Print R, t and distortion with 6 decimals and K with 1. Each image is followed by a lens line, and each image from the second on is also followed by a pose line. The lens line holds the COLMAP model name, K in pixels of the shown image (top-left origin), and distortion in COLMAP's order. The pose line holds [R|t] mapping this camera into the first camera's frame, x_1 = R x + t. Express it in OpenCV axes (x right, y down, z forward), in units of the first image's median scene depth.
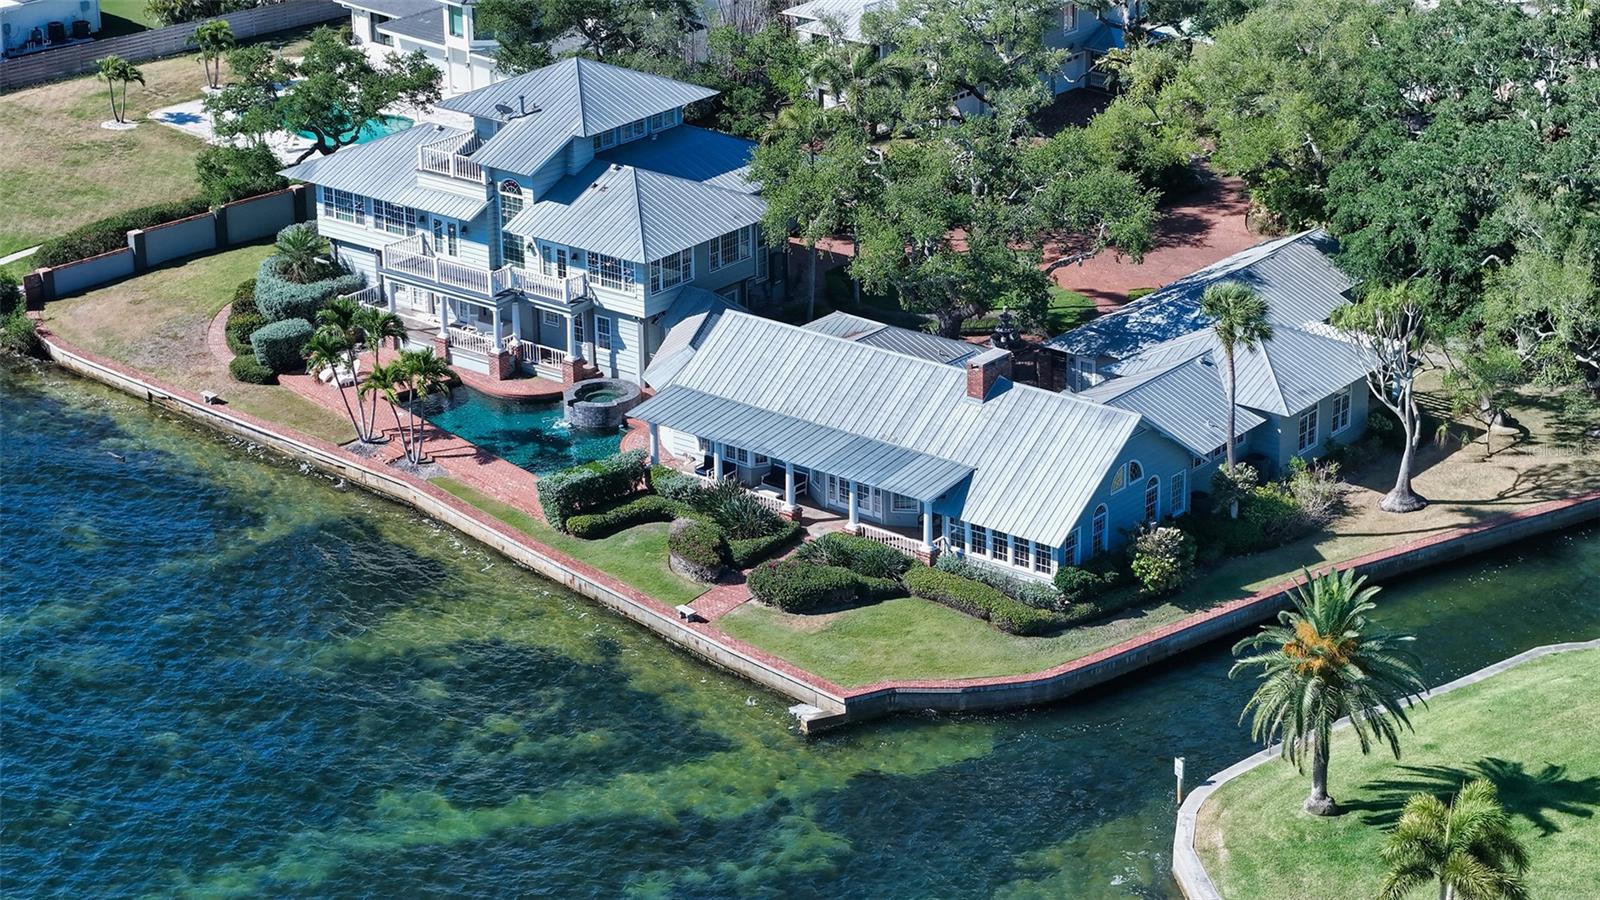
lens RADIAL K [[3320.4, 0, 800.0], [0, 3320.4, 450.0], [0, 0, 1]] dist [-0.197597, 0.583689]
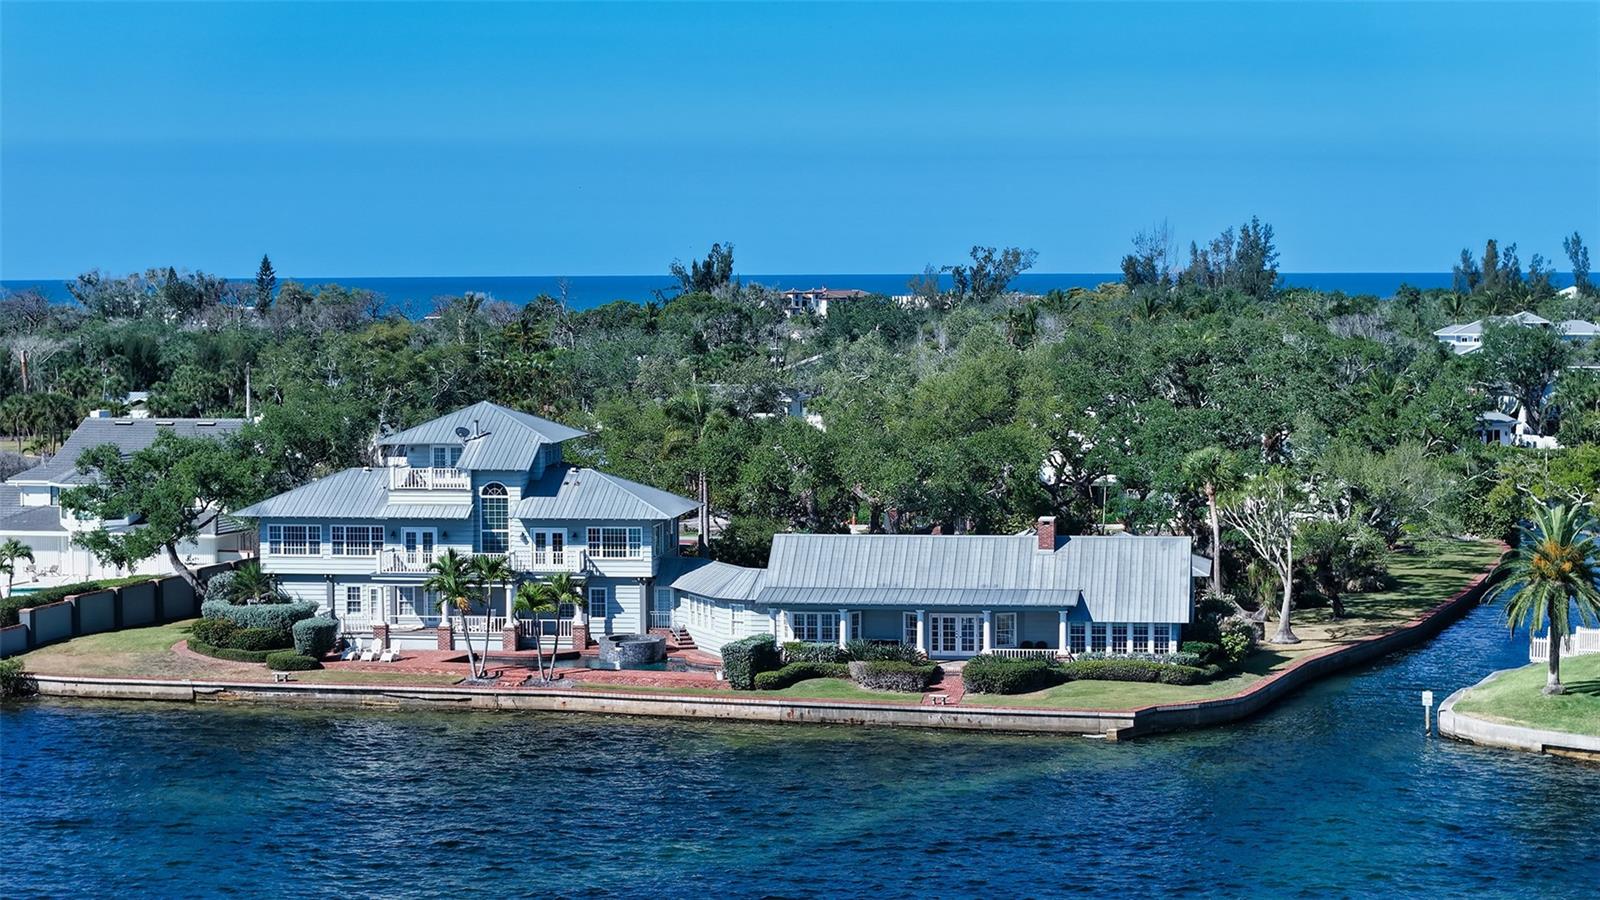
lens RADIAL K [[3320.4, 0, 800.0], [0, 3320.4, 450.0], [0, 0, 1]] dist [-0.197597, 0.583689]
pose [[0.855615, -0.019514, 0.517244, -0.594218], [0.181795, 0.946957, -0.264998, 0.232607], [-0.484637, 0.320769, 0.813778, 0.011295]]
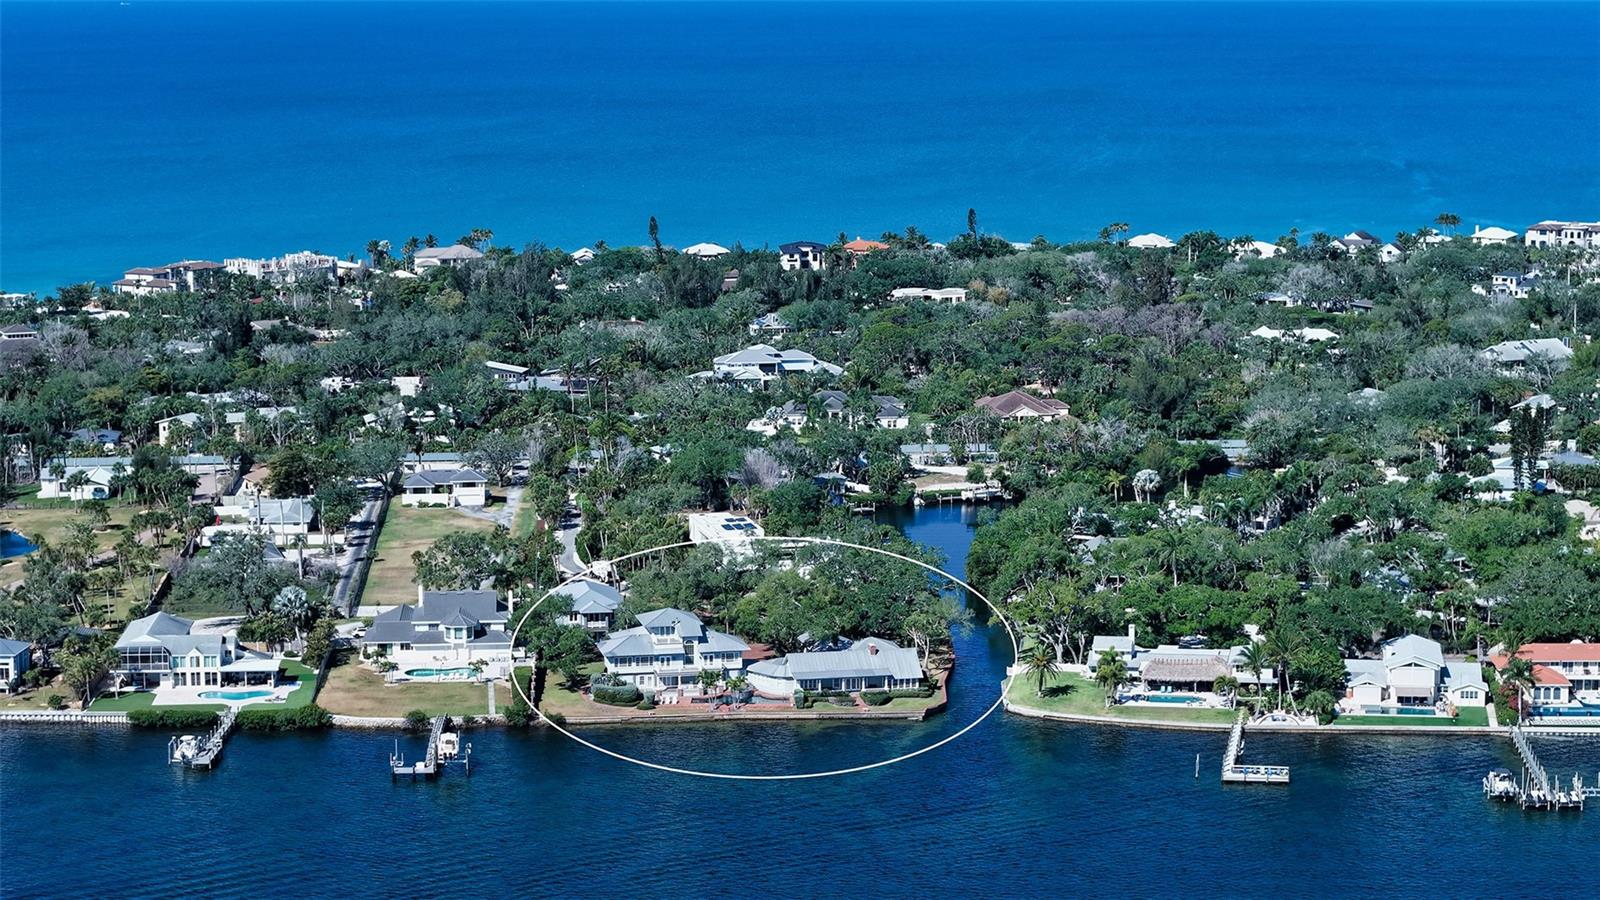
lens RADIAL K [[3320.4, 0, 800.0], [0, 3320.4, 450.0], [0, 0, 1]] dist [-0.197597, 0.583689]
pose [[0.637911, -0.101343, 0.763413, -2.680458], [0.276948, 0.955172, -0.104621, 0.126079], [-0.718588, 0.278164, 0.637382, -1.377932]]
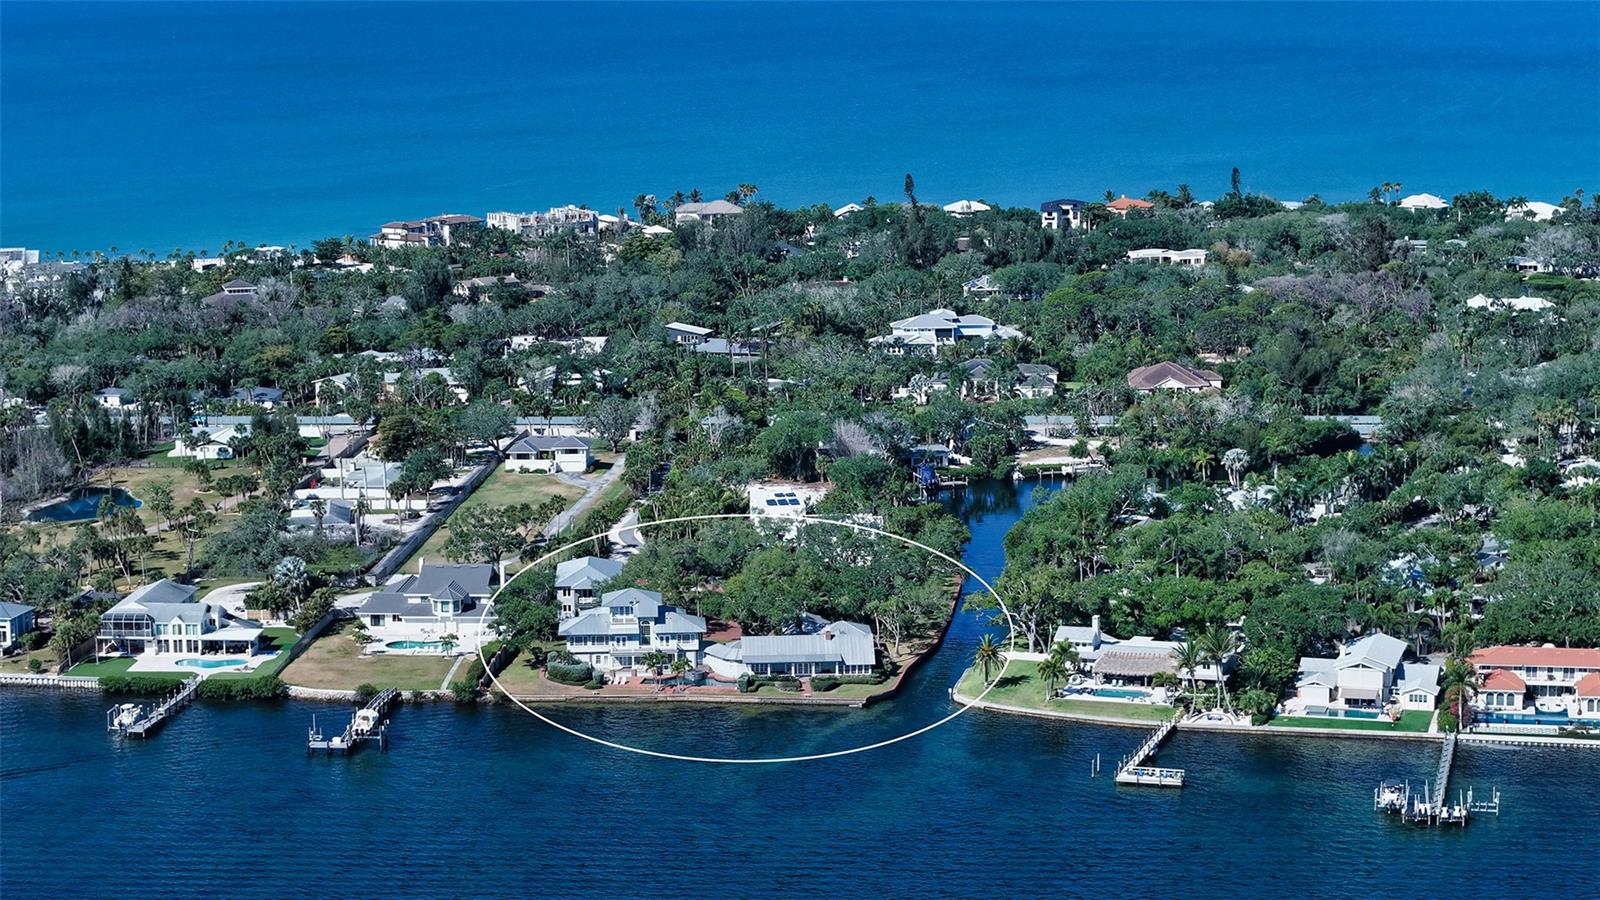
lens RADIAL K [[3320.4, 0, 800.0], [0, 3320.4, 450.0], [0, 0, 1]] dist [-0.197597, 0.583689]
pose [[0.746009, -0.104162, 0.657739, -2.275874], [0.244545, 0.961535, -0.125091, 0.226120], [-0.619409, 0.254165, 0.742787, -1.773087]]
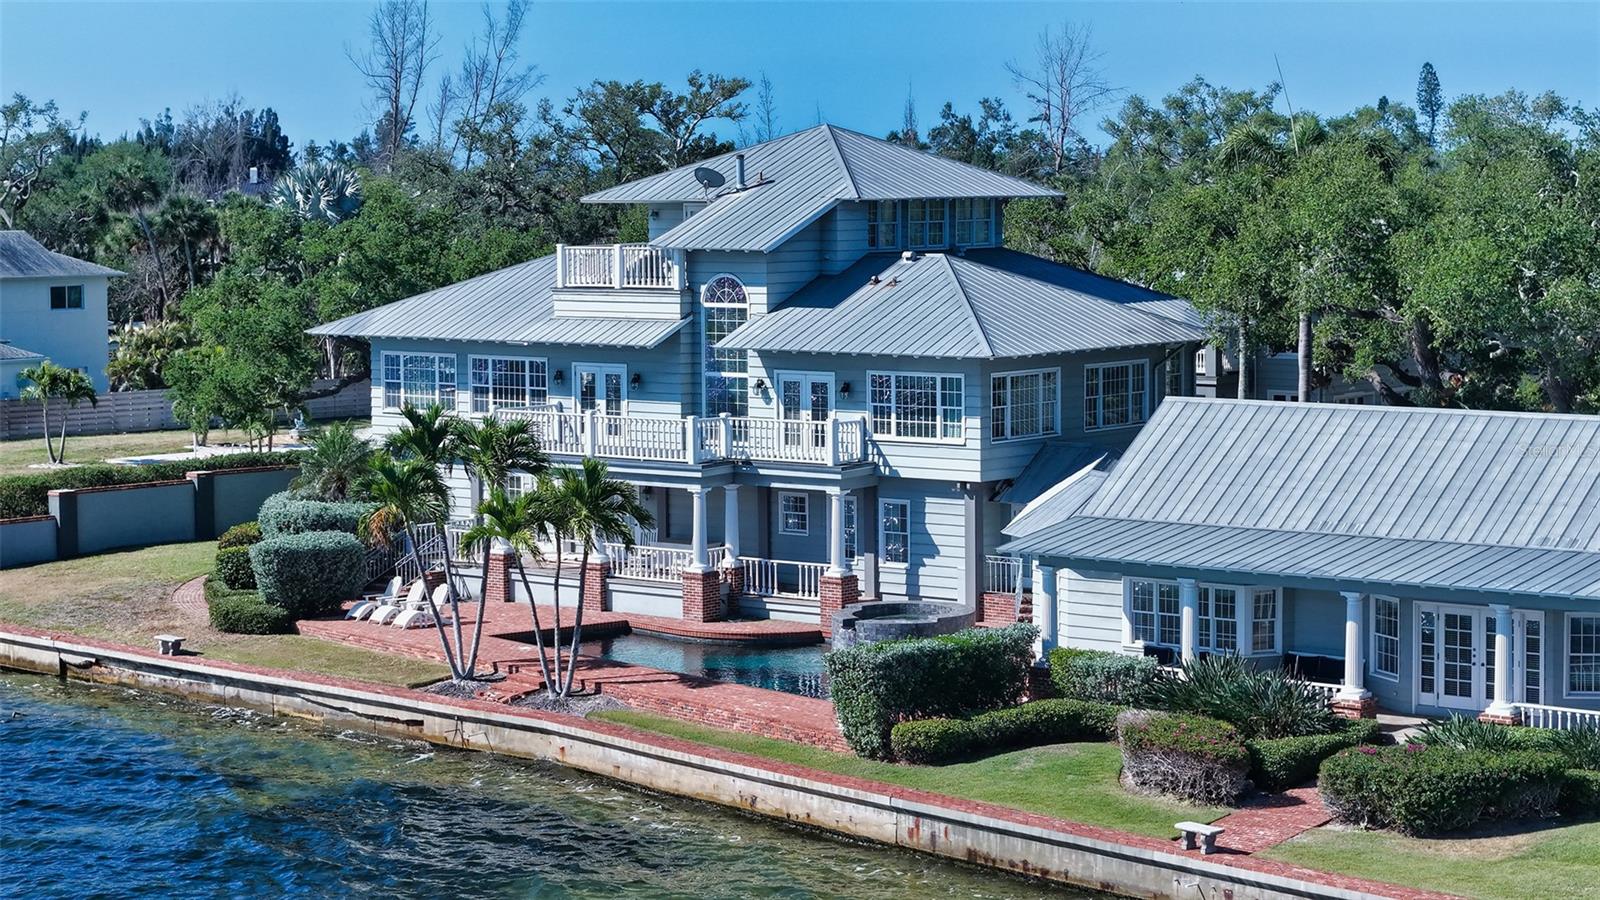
lens RADIAL K [[3320.4, 0, 800.0], [0, 3320.4, 450.0], [0, 0, 1]] dist [-0.197597, 0.583689]
pose [[0.999984, 0.004593, 0.003405, -0.076935], [-0.003443, 0.959195, -0.282723, 0.107242], [-0.004565, 0.282706, 0.959196, 0.469119]]
